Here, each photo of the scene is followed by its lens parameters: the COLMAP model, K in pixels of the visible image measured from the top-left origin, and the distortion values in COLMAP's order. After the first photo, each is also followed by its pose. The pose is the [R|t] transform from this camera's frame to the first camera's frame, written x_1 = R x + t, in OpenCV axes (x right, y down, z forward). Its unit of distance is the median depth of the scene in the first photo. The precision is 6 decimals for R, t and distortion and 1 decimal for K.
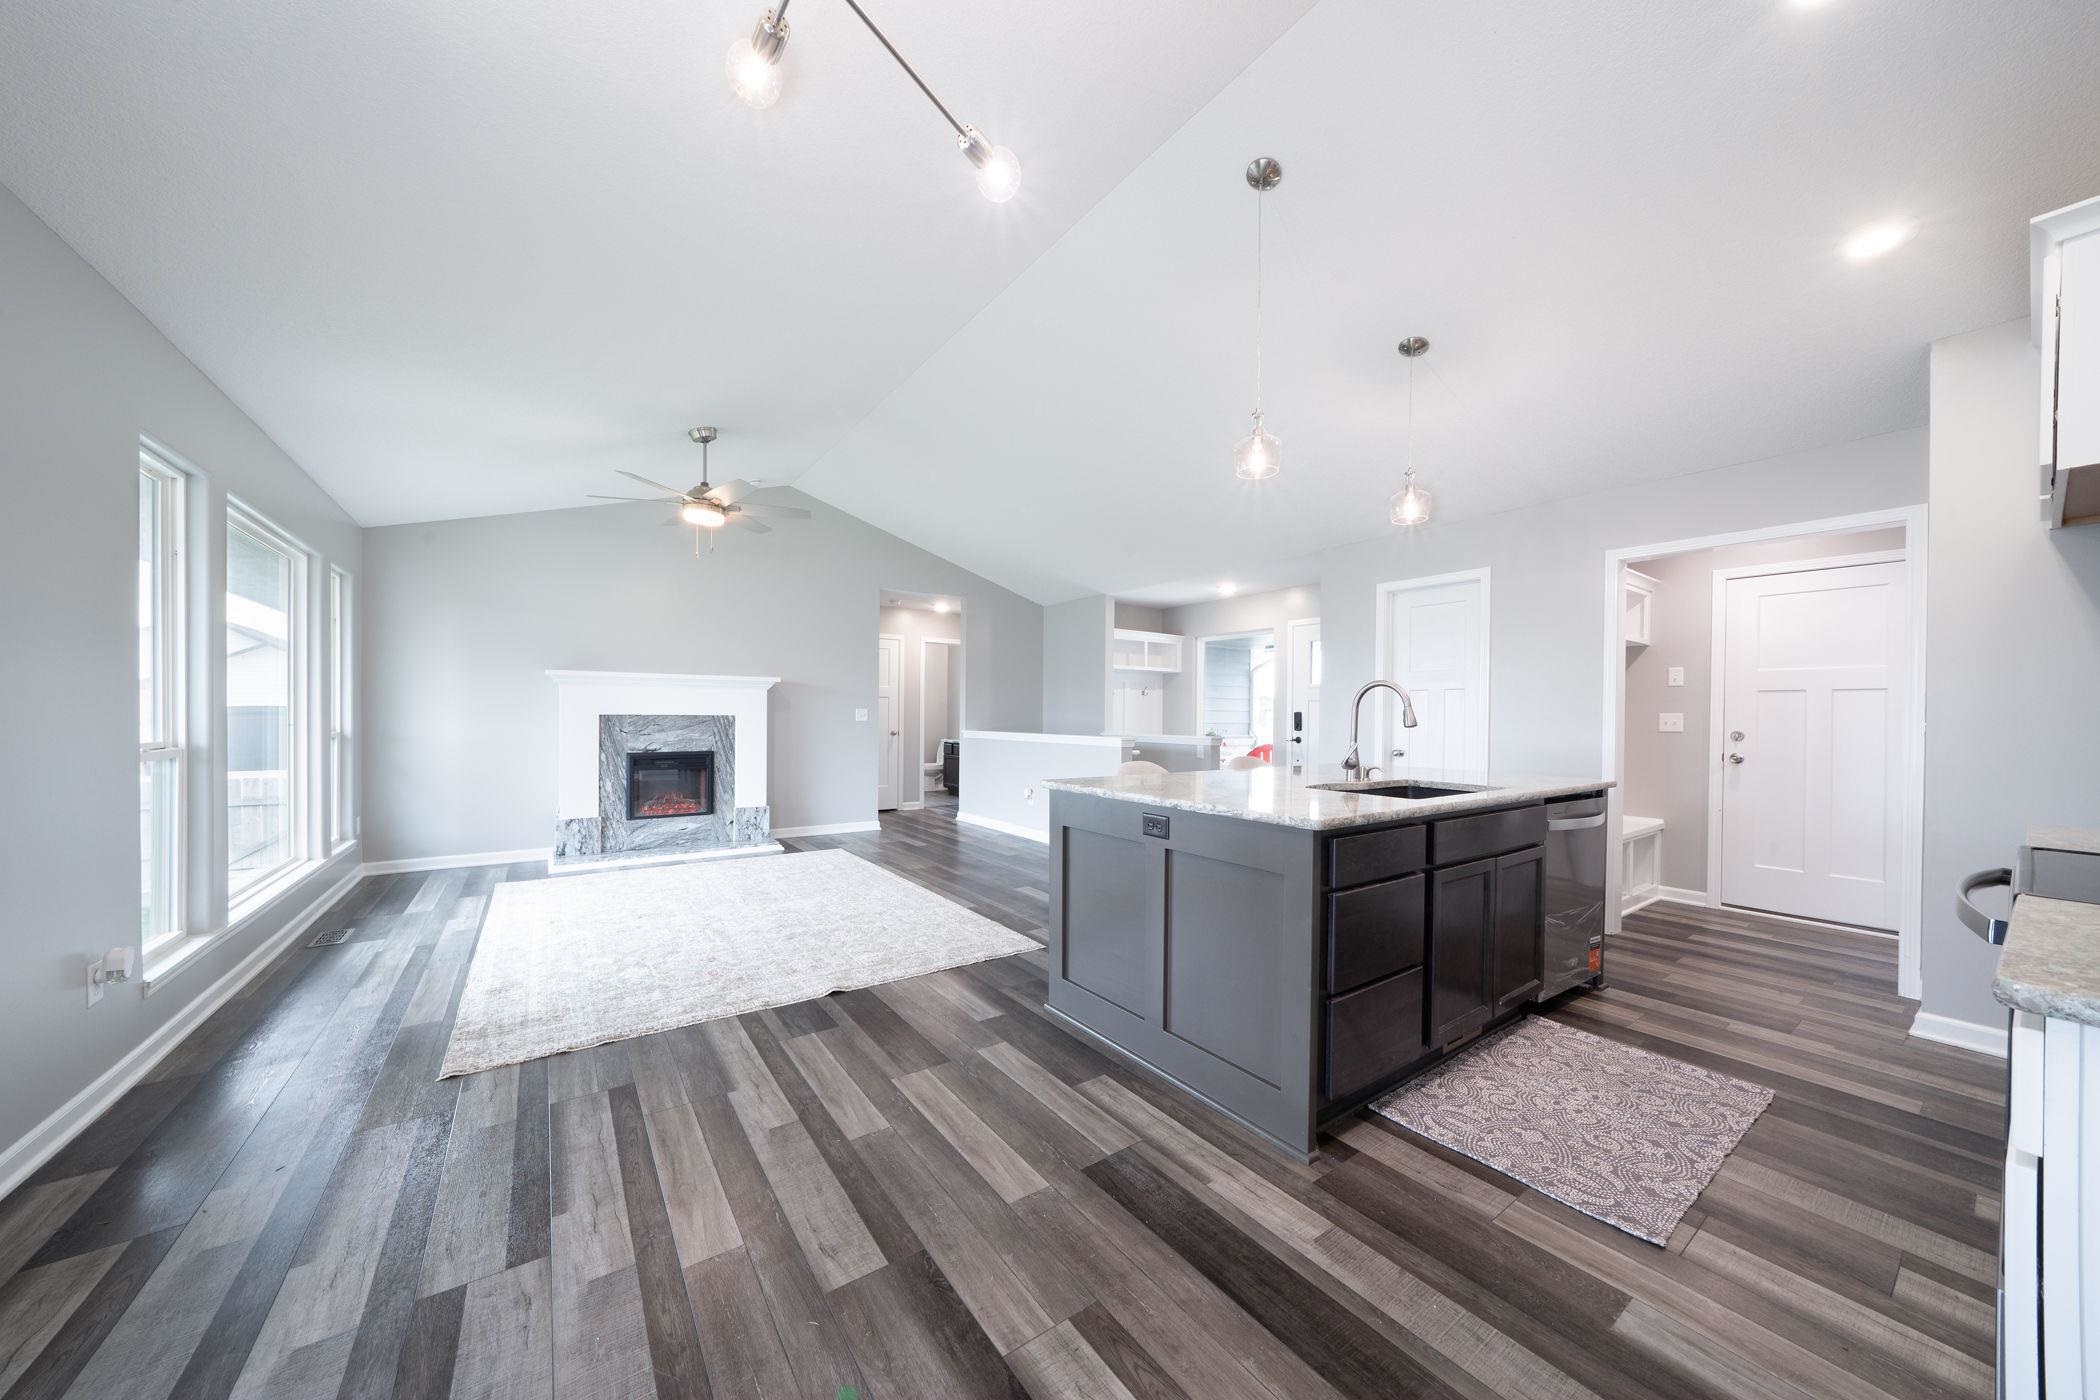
lens RADIAL K [[708.8, 0, 1042.1], [0, 708.8, 717.5], [0, 0, 1]] dist [0.000328, -0.000076]
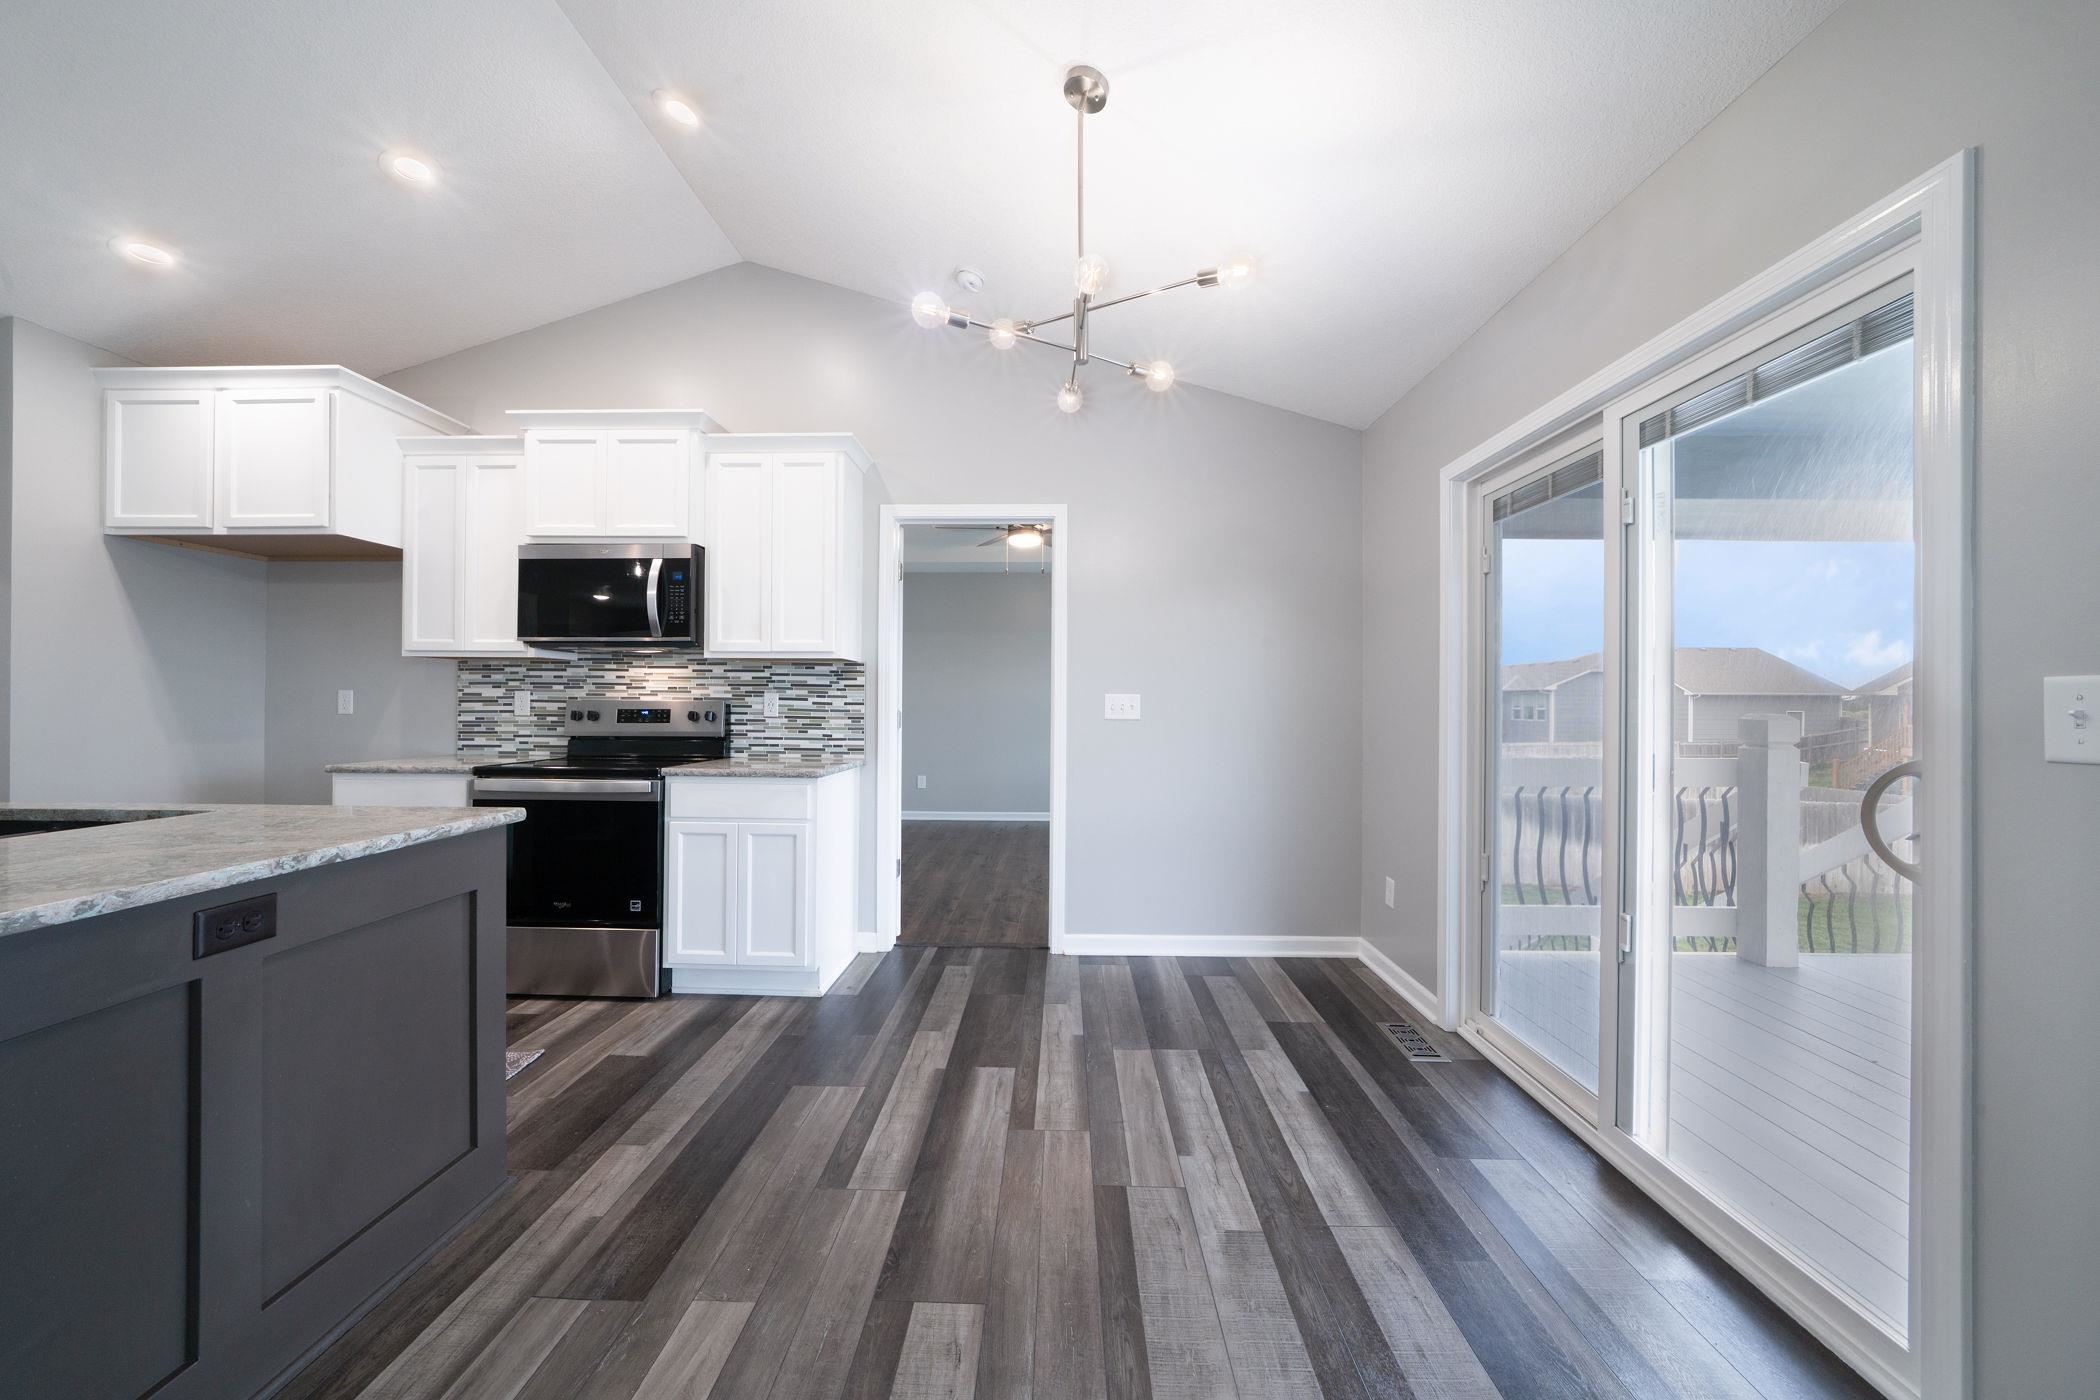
lens RADIAL K [[732.7, 0, 1042.4], [0, 732.7, 697.8], [0, 0, 1]] dist [-0.012613, 0.000047]
pose [[-0.802357, -0.010196, 0.596757, -0.248893], [-0.009183, 0.999947, 0.004738, -0.004730], [-0.596774, -0.001678, -0.802408, 0.457217]]
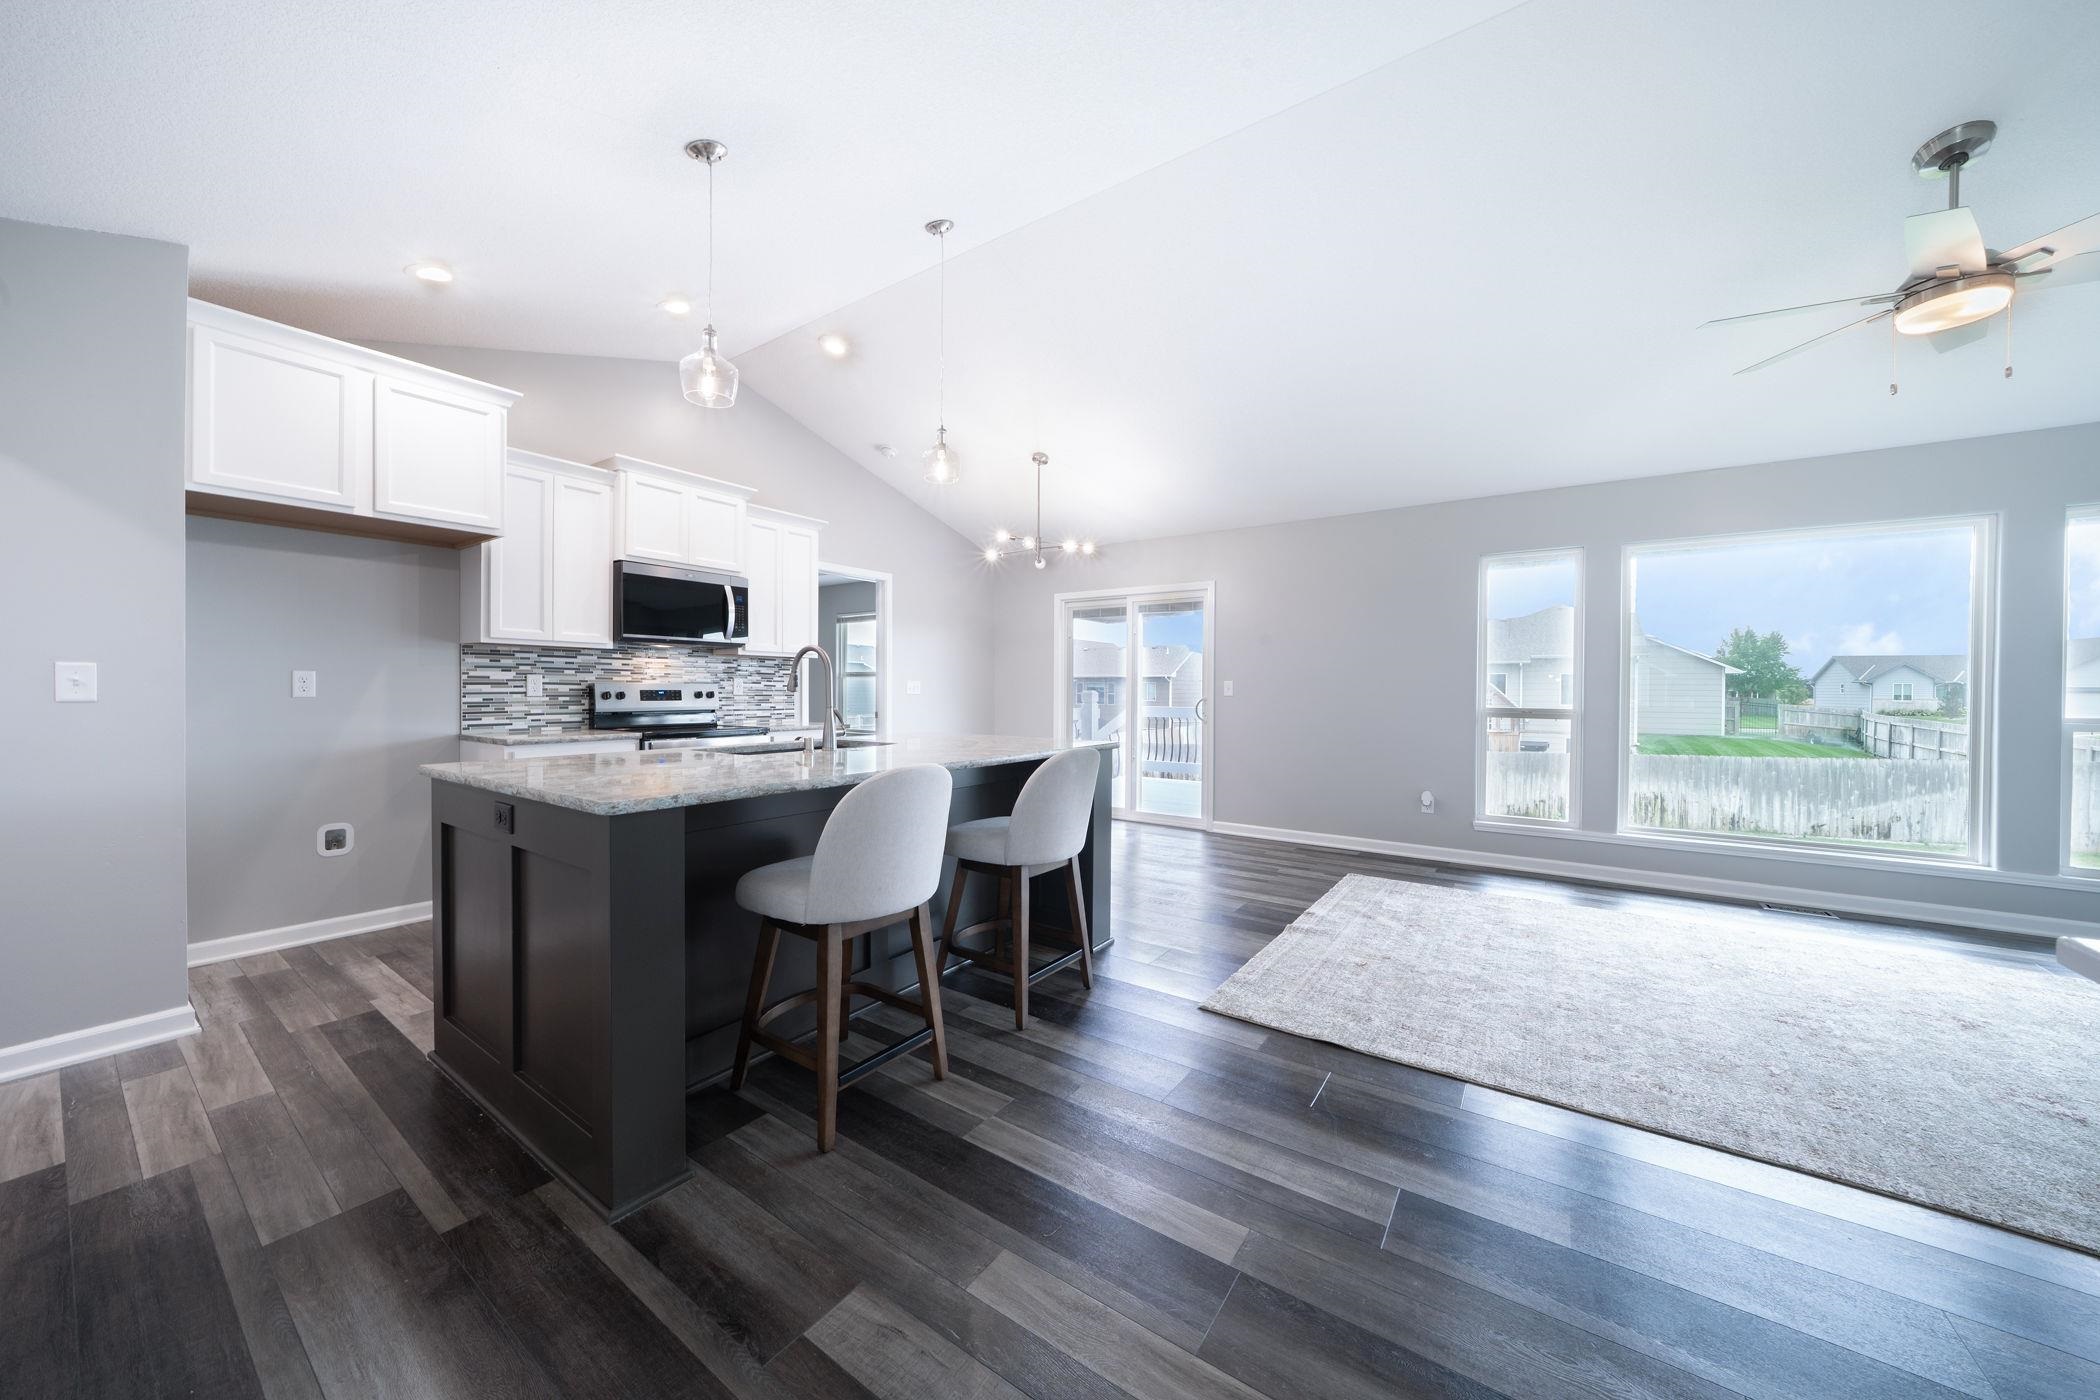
lens RADIAL K [[726.4, 0, 1050.0], [0, 726.4, 700.0], [0, 0, 1]] dist [-0.008318, 0.000143]
pose [[-0.938471, -0.008672, -0.345248, 0.262928], [-0.016013, 0.999702, 0.018417, 0.000234], [0.344985, 0.022812, -0.938331, 1.066316]]
